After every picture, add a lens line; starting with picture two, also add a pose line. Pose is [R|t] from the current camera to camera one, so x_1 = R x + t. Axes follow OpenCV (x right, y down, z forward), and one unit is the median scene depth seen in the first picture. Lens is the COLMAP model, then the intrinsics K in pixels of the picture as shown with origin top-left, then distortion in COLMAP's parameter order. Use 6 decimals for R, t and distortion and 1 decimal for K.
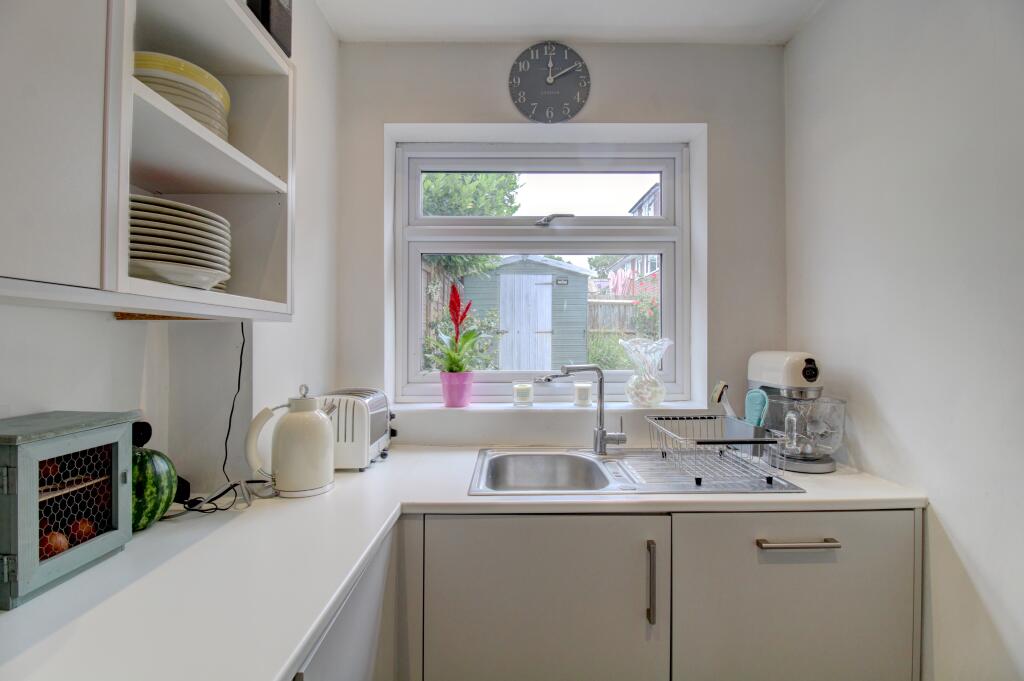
lens RADIAL K [[484.1, 0, 510.6], [0, 484.1, 335.0], [0, 0, 1]] dist [-0.016245, -0.001768]
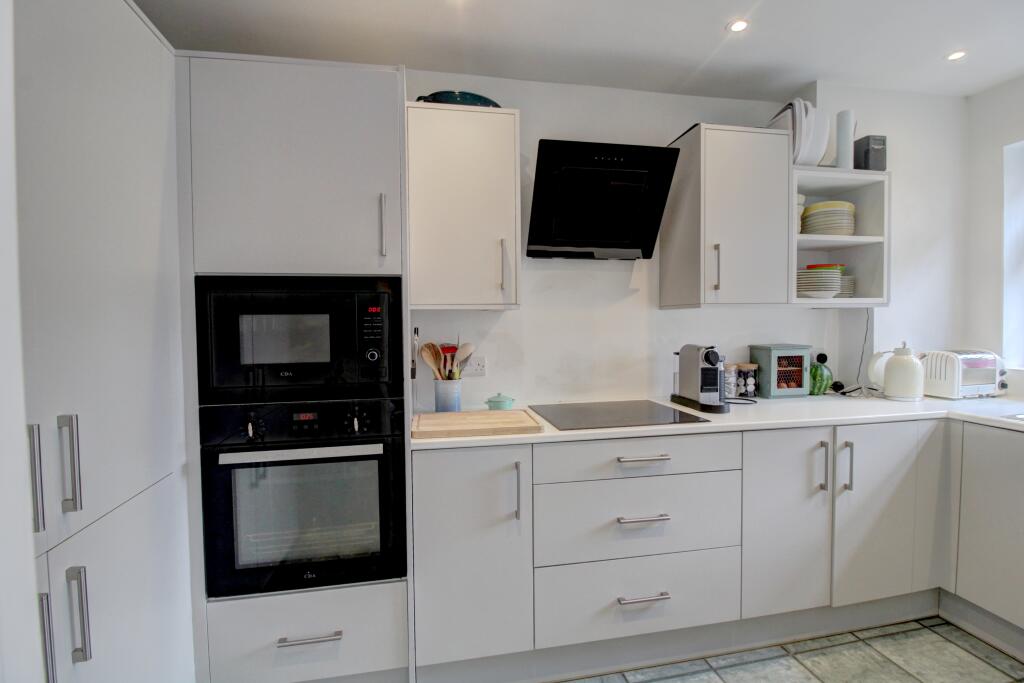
lens RADIAL K [[484.1, 0, 506.9], [0, 484.1, 339.3], [0, 0, 1]] dist [-0.016245, -0.001768]
pose [[0.193511, 0.038521, -0.980341, 1.119269], [0.021996, 0.998807, 0.043589, -0.016056], [0.980851, -0.029999, 0.192433, -0.859003]]
